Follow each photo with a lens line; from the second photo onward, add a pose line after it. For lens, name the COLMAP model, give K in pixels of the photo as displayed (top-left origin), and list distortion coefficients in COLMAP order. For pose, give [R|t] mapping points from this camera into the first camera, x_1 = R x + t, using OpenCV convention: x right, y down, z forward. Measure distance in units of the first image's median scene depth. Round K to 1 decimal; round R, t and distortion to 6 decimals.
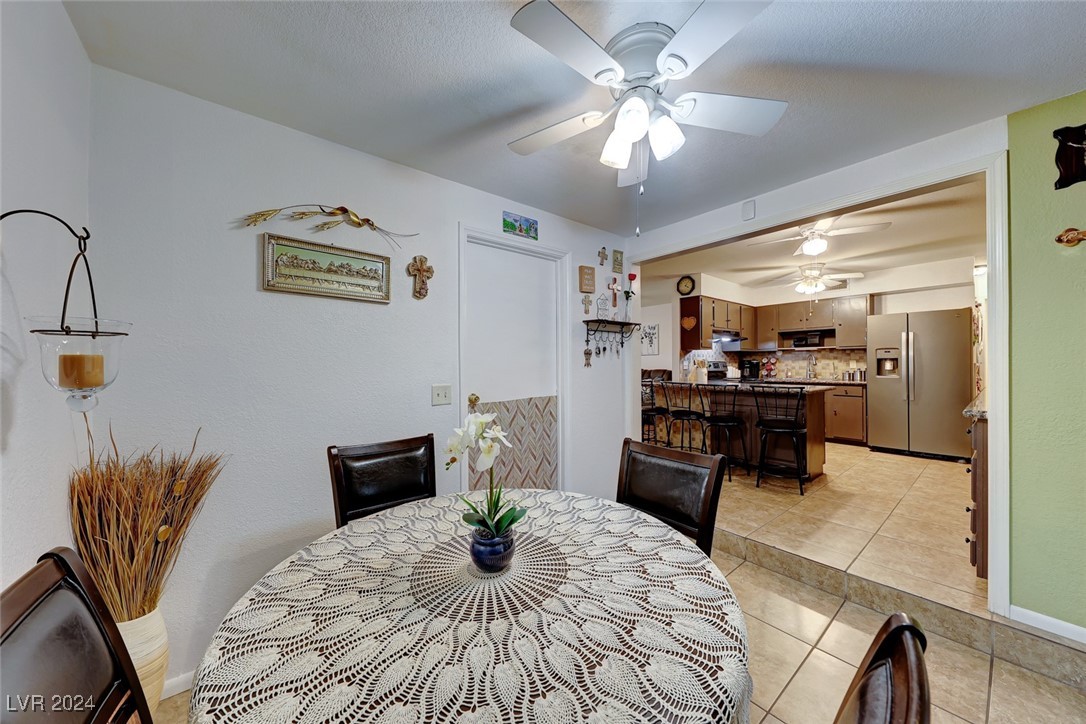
lens RADIAL K [[367.8, 0, 543.0], [0, 367.8, 362.0], [0, 0, 1]] dist [-0.000249, -0.000093]
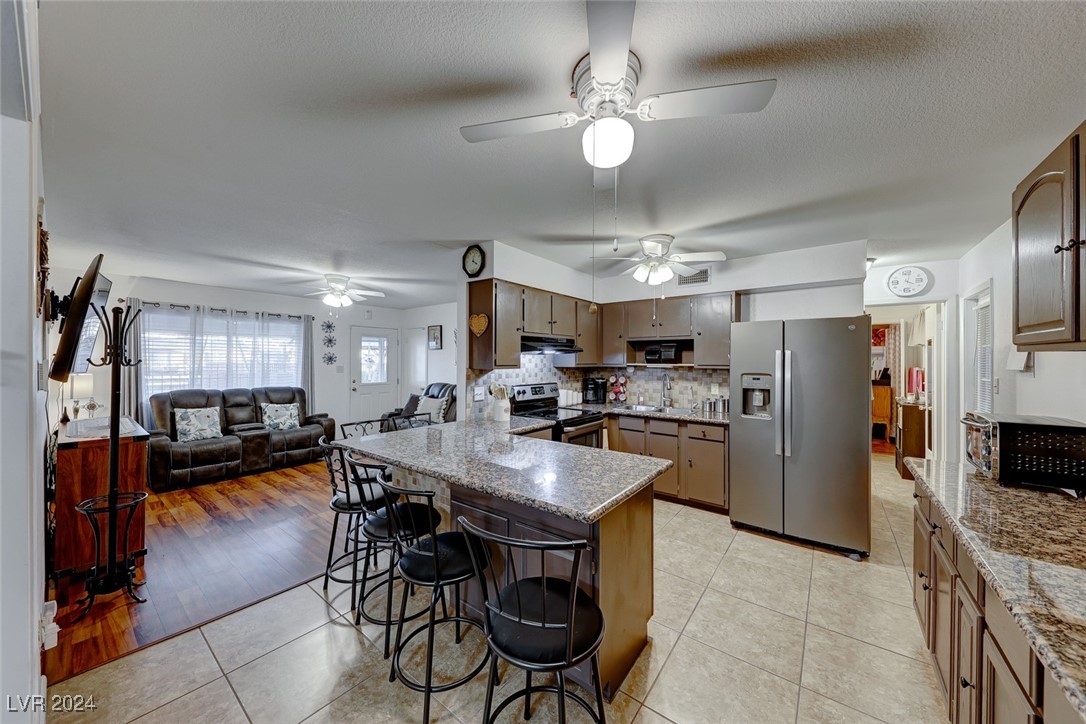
lens RADIAL K [[378.6, 0, 543.0], [0, 378.6, 362.0], [0, 0, 1]] dist [0.000816, 0.000000]
pose [[0.968051, 0.007815, 0.250632, 0.335415], [-0.008949, 0.999954, 0.003387, -0.046944], [-0.250594, -0.005522, 0.968076, 0.371409]]
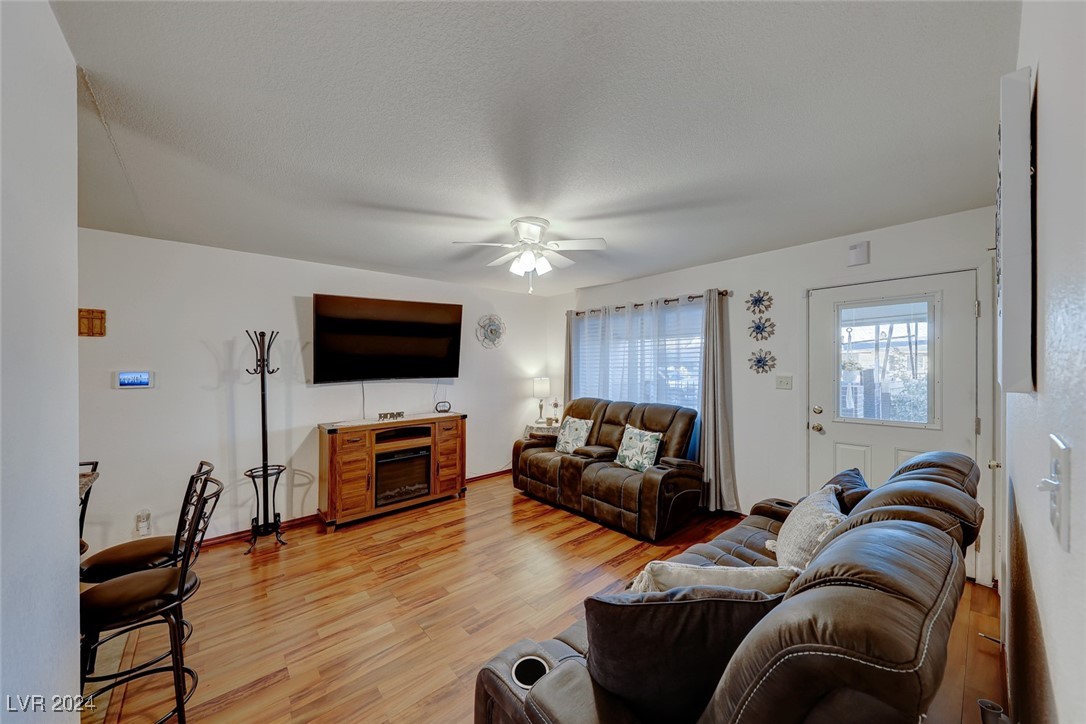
lens RADIAL K [[383.7, 0, 543.0], [0, 383.7, 362.0], [0, 0, 1]] dist [0.000357, 0.000003]
pose [[0.051390, -0.004077, -0.998670, 0.593856], [0.010973, 0.999934, -0.003518, -0.048913], [0.998618, -0.010778, 0.051431, 1.278319]]
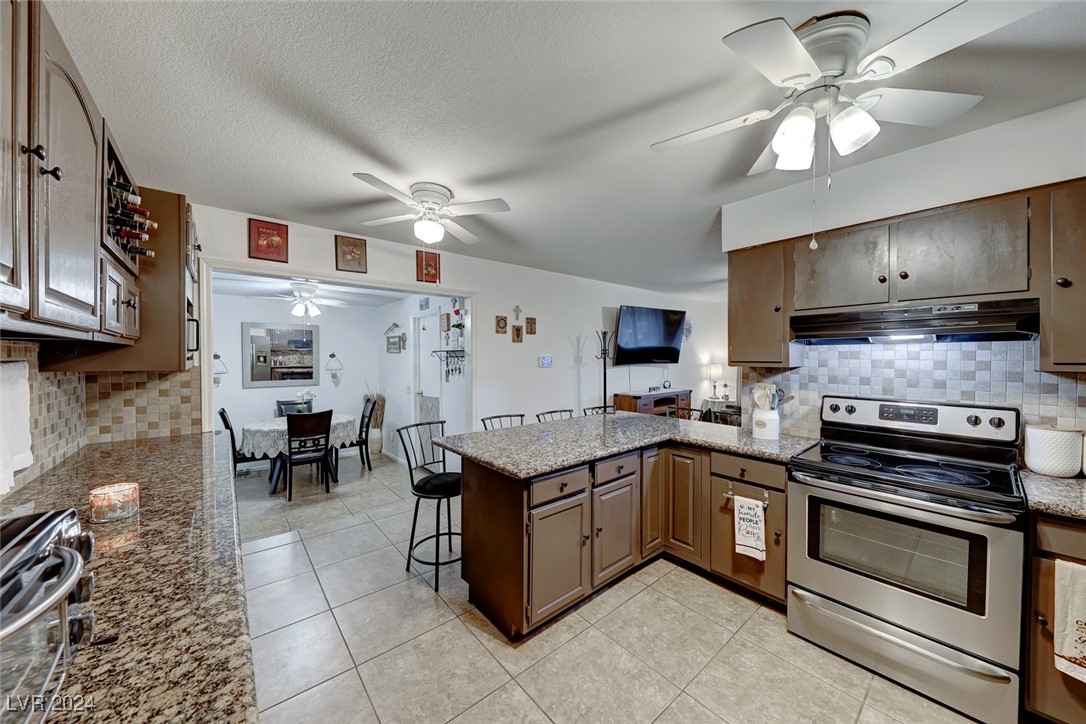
lens RADIAL K [[378.6, 0, 543.0], [0, 378.6, 362.0], [0, 0, 1]] dist [0.000816, 0.000000]
pose [[0.042762, 0.019817, -0.998889, 0.862434], [0.001484, 0.999801, 0.019898, -0.048319], [0.999084, -0.002333, 0.042724, 0.702724]]
